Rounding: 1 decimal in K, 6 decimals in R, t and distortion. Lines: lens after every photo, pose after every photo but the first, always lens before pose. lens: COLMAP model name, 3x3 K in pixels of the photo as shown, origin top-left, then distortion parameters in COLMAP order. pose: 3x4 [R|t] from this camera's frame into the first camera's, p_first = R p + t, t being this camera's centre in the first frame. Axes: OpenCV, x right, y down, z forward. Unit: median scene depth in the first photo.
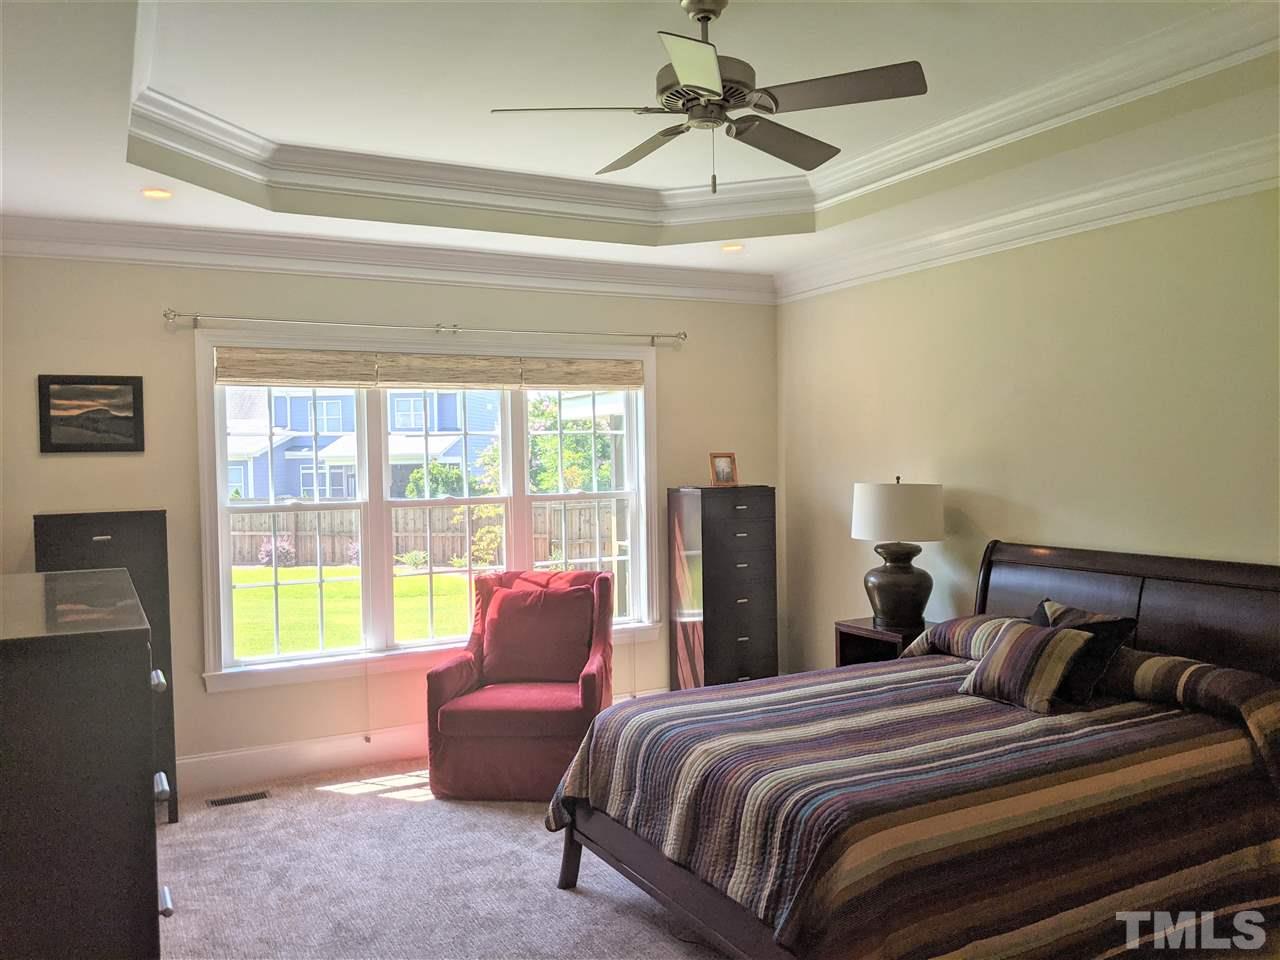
lens RADIAL K [[1025.3, 0, 640.0], [0, 1025.3, 480.0], [0, 0, 1]] dist [0.089346, -0.177490]
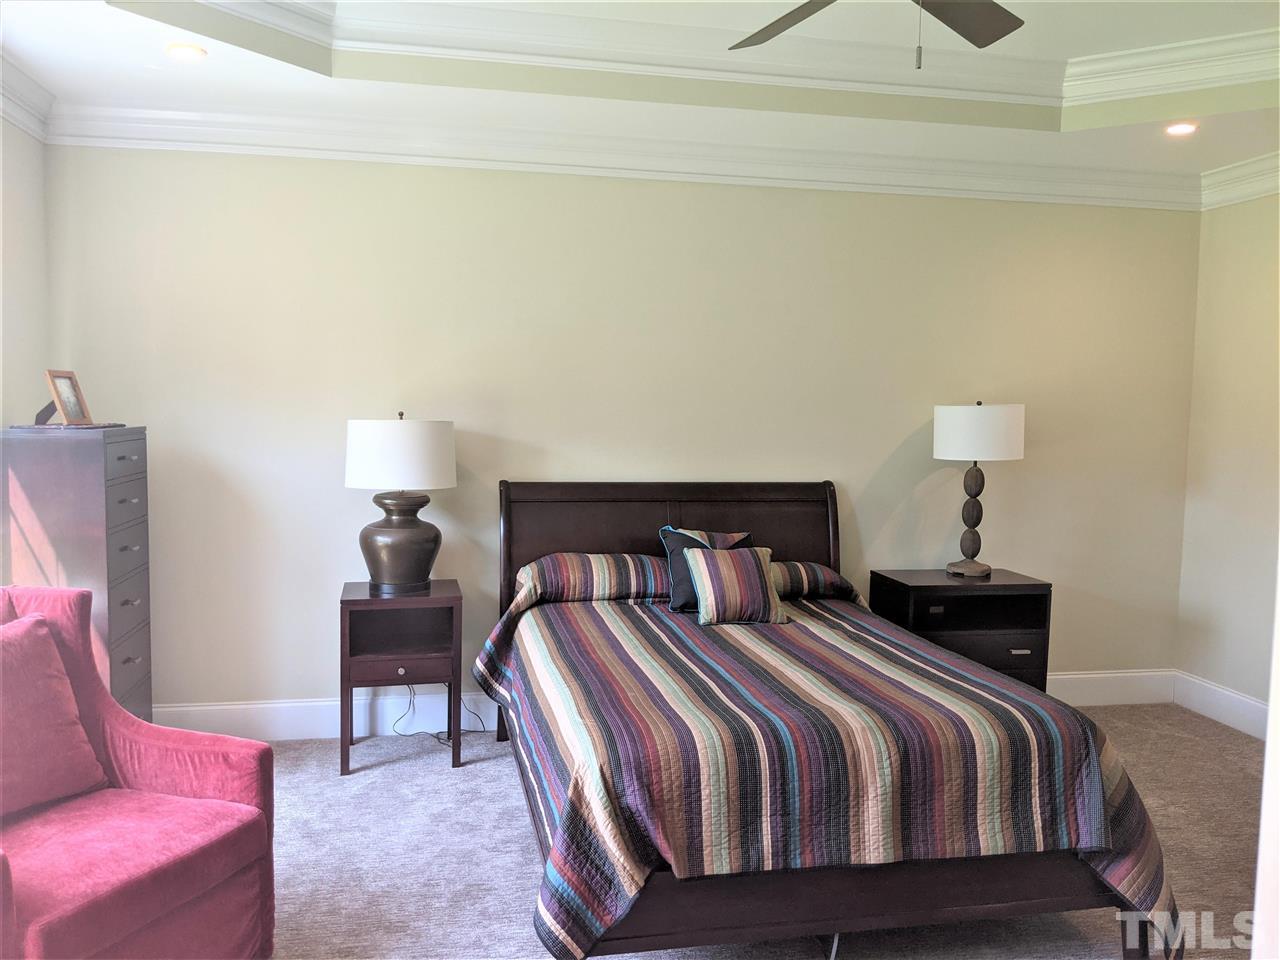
lens RADIAL K [[1025.3, 0, 640.0], [0, 1025.3, 480.0], [0, 0, 1]] dist [0.089346, -0.177490]
pose [[0.285602, -0.050468, 0.957019, -0.495180], [0.001767, 0.998638, 0.052136, 0.008616], [-0.958347, -0.013199, 0.285302, 0.583877]]
